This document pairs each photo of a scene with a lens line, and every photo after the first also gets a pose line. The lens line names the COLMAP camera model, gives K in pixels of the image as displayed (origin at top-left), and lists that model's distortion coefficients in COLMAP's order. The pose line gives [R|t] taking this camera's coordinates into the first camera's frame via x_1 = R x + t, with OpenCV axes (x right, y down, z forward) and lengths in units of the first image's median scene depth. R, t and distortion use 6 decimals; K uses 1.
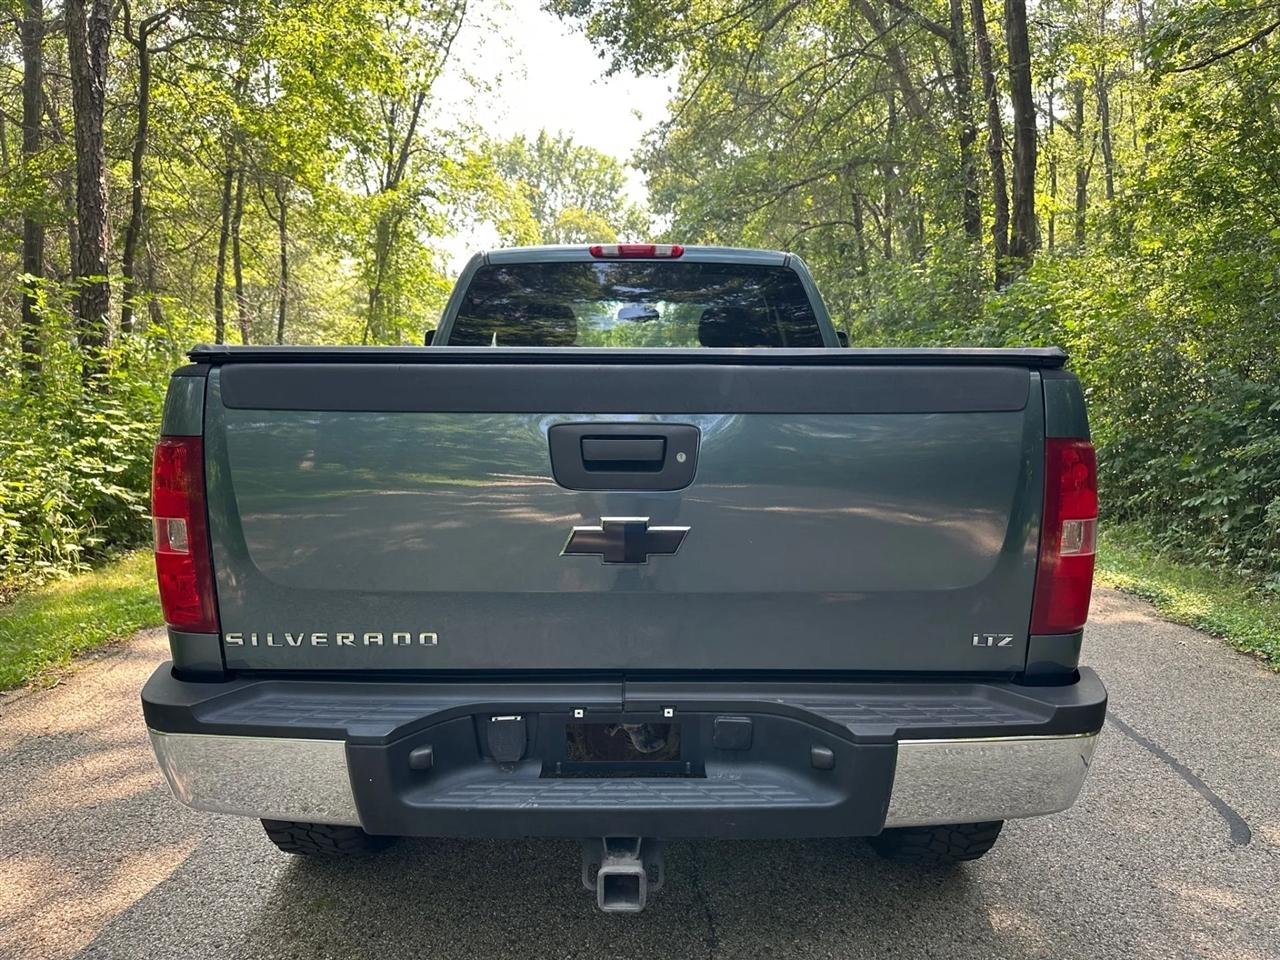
lens RADIAL K [[968.5, 0, 640.0], [0, 968.5, 480.0], [0, 0, 1]] dist [0.058582, -0.058774]
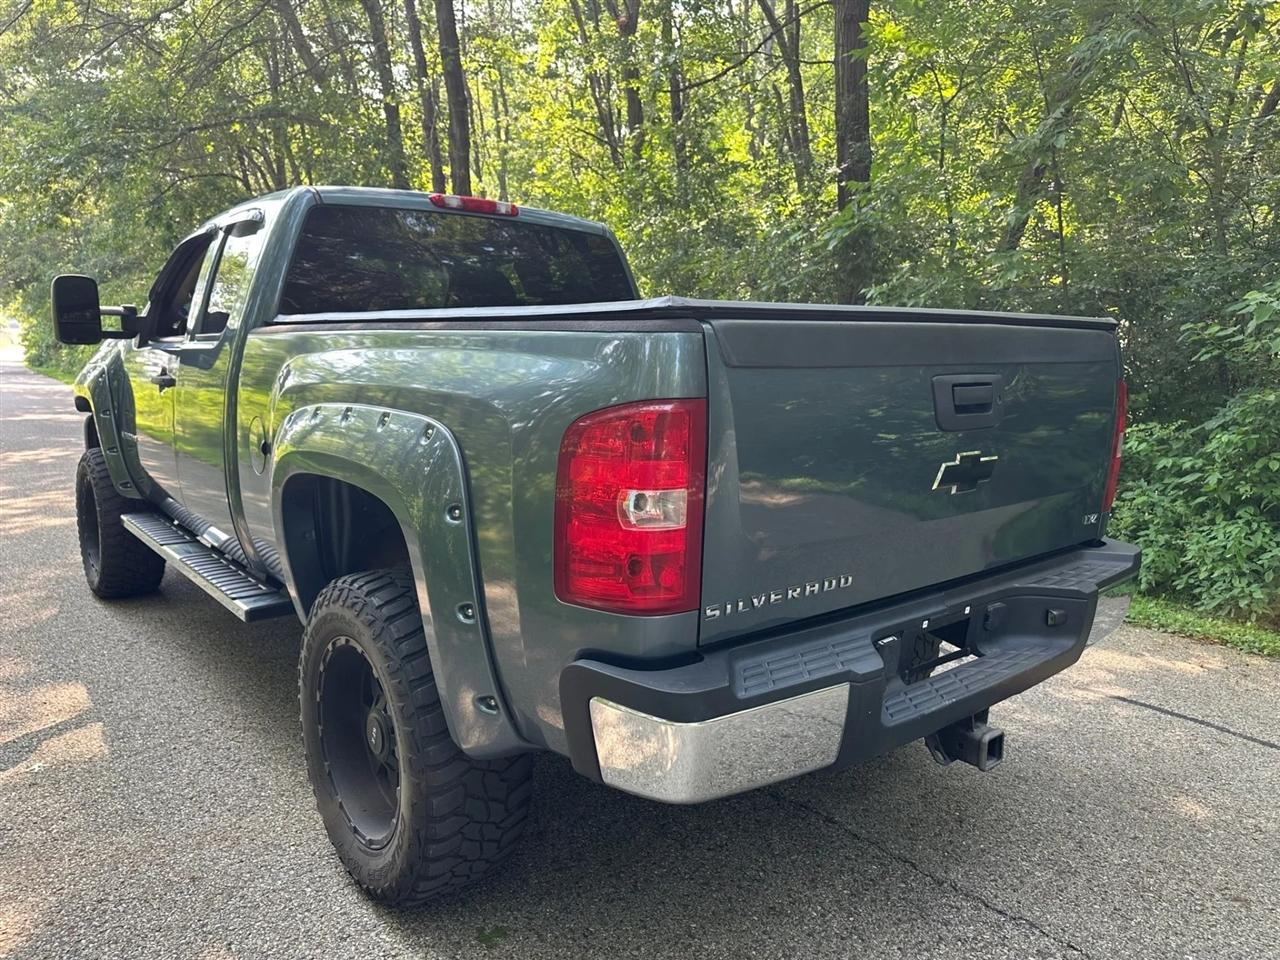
lens RADIAL K [[968.5, 0, 640.0], [0, 968.5, 480.0], [0, 0, 1]] dist [0.058582, -0.058774]
pose [[0.760738, -0.088676, 0.642973, -1.064418], [0.067701, 0.996061, 0.057271, -0.022634], [-0.645519, -0.000039, 0.763744, 0.328913]]
